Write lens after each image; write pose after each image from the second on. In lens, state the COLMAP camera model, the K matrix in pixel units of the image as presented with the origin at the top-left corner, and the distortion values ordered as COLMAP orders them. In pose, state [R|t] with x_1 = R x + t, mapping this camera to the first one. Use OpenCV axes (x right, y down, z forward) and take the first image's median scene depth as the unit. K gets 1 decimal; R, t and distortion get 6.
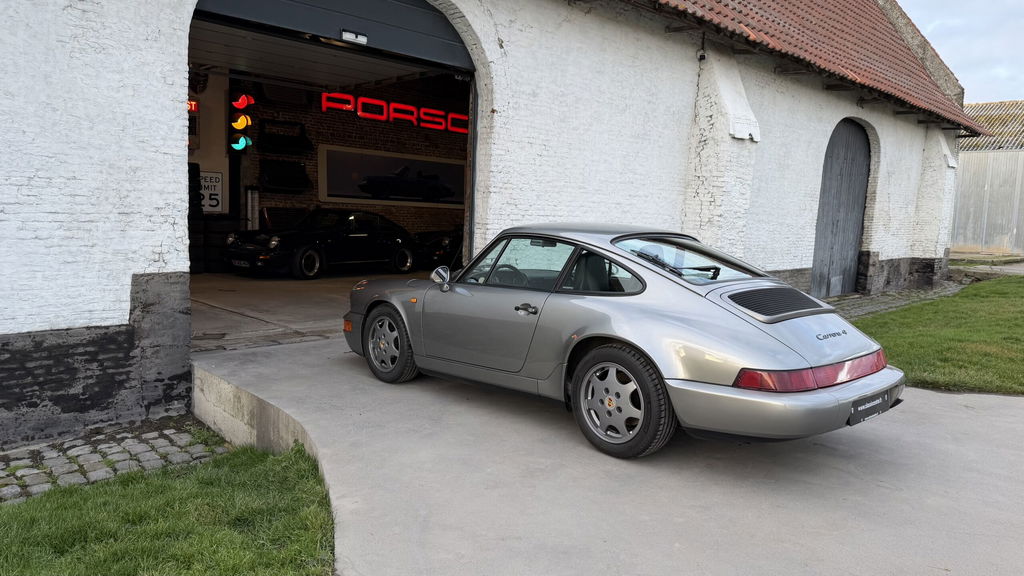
lens RADIAL K [[717.4, 0, 514.8], [0, 717.4, 290.5], [0, 0, 1]] dist [0.052993, -0.072890]
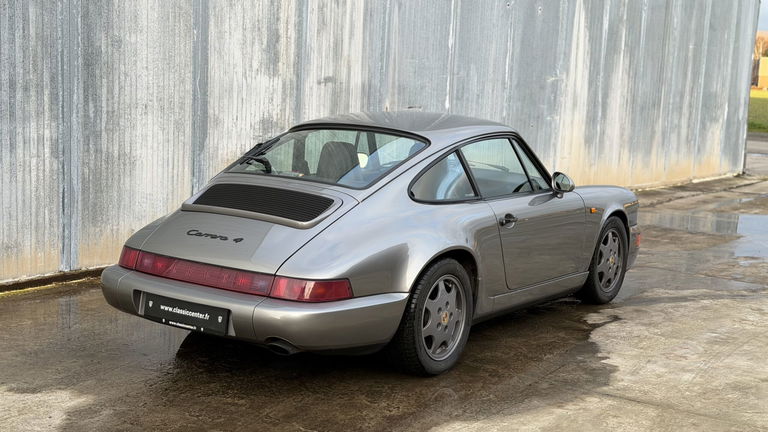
lens RADIAL K [[1078.2, 0, 377.4], [0, 1078.2, 215.4], [0, 0, 1]] dist [0.117842, 0.000000]
pose [[0.210525, 0.121767, -0.969975, 1.164840], [-0.125014, 0.987419, 0.096824, -0.079135], [0.969562, 0.100877, 0.223099, 0.577987]]
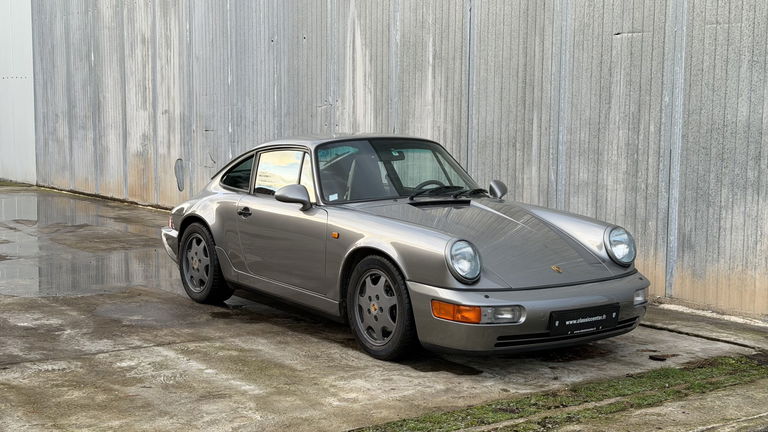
lens RADIAL K [[1078.2, 0, 385.2], [0, 1078.2, 219.0], [0, 0, 1]] dist [0.114069, 0.000000]
pose [[-0.994390, -0.038636, 0.098472, -1.187877], [-0.019835, 0.982503, 0.185188, -0.350433], [-0.103904, 0.182195, -0.977757, 3.357349]]
